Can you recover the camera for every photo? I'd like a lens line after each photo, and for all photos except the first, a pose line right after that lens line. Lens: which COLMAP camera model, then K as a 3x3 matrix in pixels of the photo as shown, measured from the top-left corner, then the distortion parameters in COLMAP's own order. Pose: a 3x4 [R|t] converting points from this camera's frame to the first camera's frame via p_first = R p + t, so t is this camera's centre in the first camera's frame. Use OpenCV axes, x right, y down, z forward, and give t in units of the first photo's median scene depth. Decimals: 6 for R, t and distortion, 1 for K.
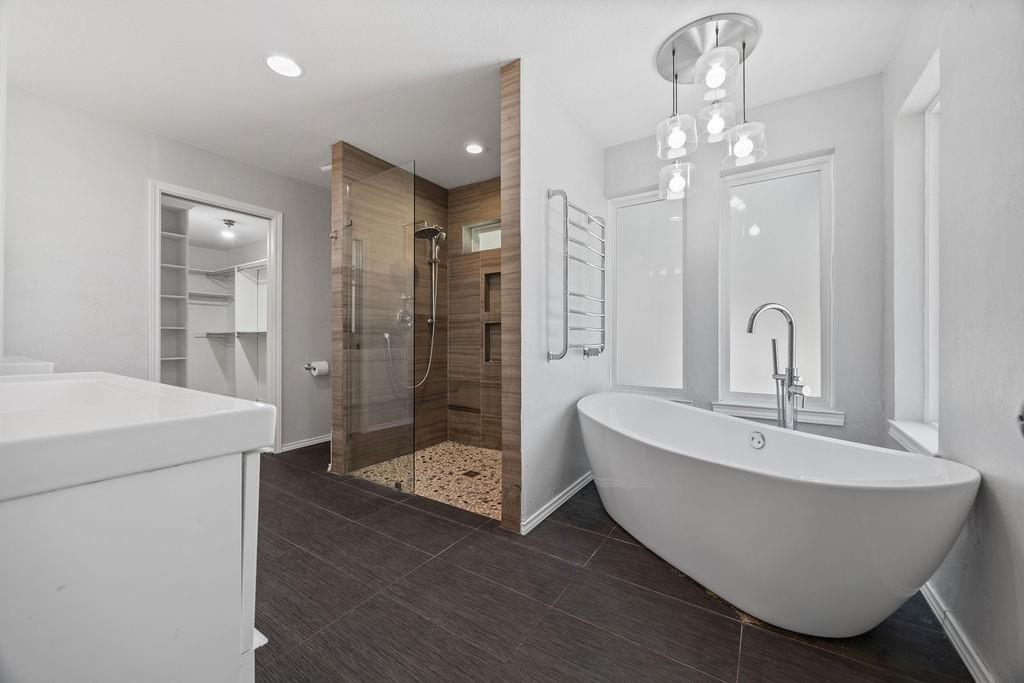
lens RADIAL K [[391.4, 0, 514.0], [0, 391.4, 340.2], [0, 0, 1]] dist [0.000033, 0.000084]
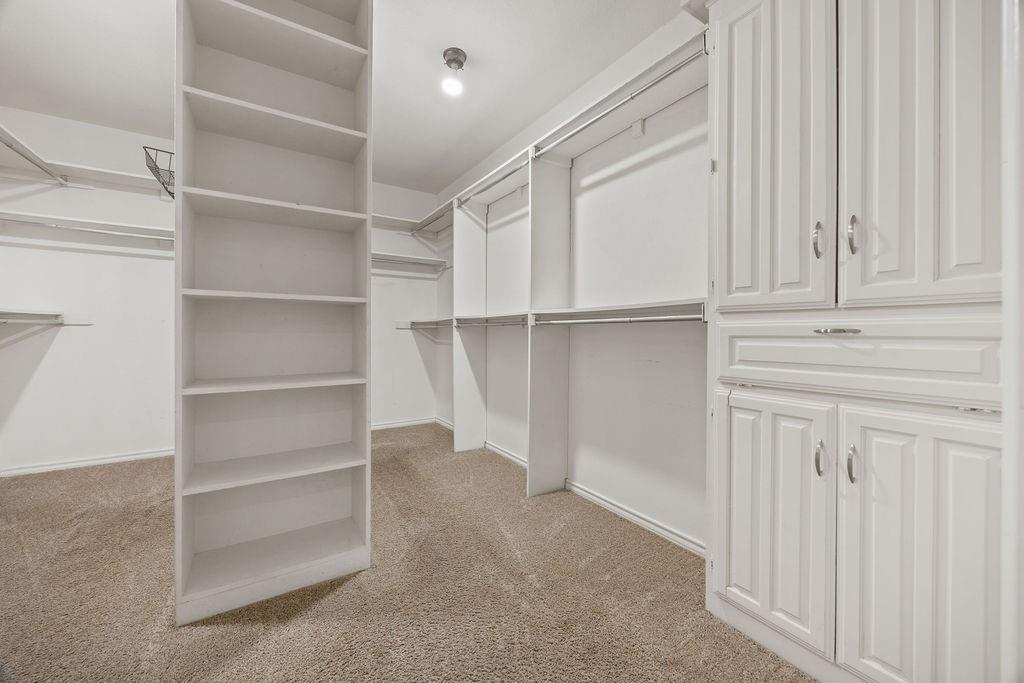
lens RADIAL K [[396.6, 0, 512.0], [0, 396.6, 341.5], [0, 0, 1]] dist [0.001465, 0.000237]
pose [[0.914446, 0.018181, -0.404300, -0.695596], [-0.012252, 0.999776, 0.017248, 0.000748], [0.404523, -0.010819, 0.914464, 0.887606]]
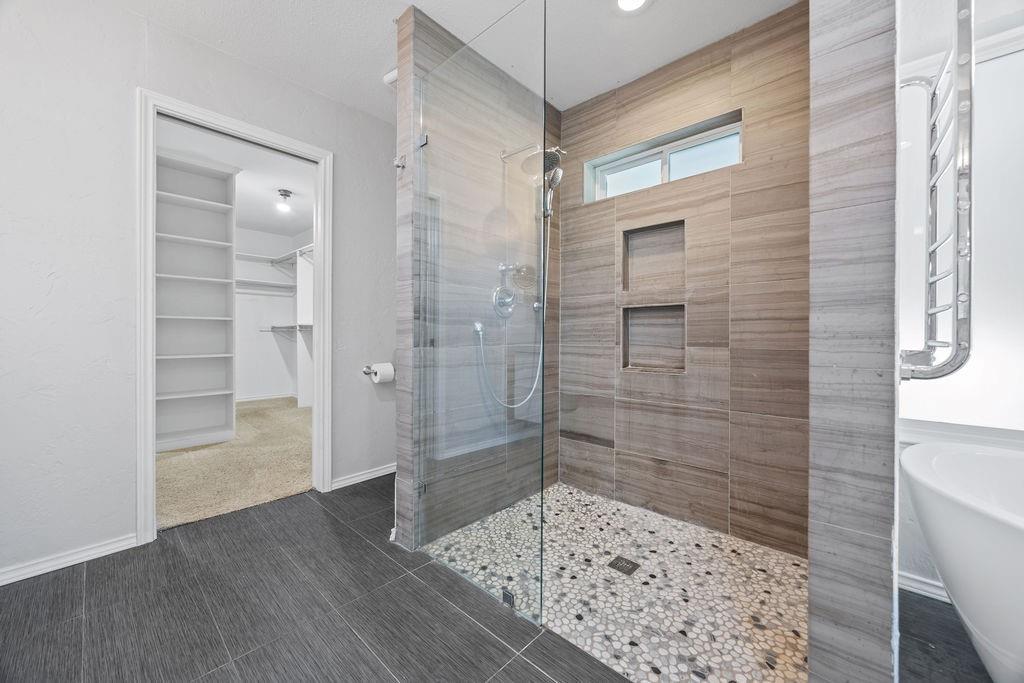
lens RADIAL K [[391.4, 0, 514.0], [0, 391.4, 340.2], [0, 0, 1]] dist [0.000033, 0.000084]
pose [[0.987390, 0.006556, -0.158173, -0.154755], [-0.005224, 0.999947, 0.008834, 0.004964], [0.158223, -0.007896, 0.987372, 0.351643]]
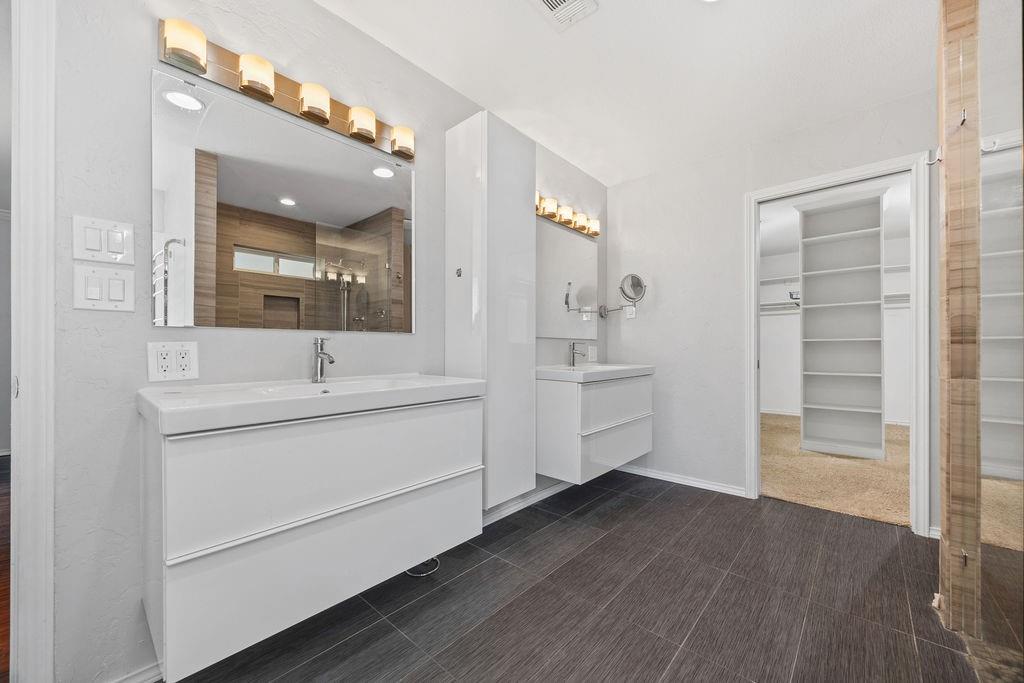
lens RADIAL K [[391.4, 0, 514.0], [0, 391.4, 340.2], [0, 0, 1]] dist [0.000033, 0.000084]
pose [[-0.148380, -0.025170, -0.988610, 0.119476], [-0.001300, 0.999680, -0.025257, -0.007734], [0.988930, -0.002462, -0.148365, 0.444099]]
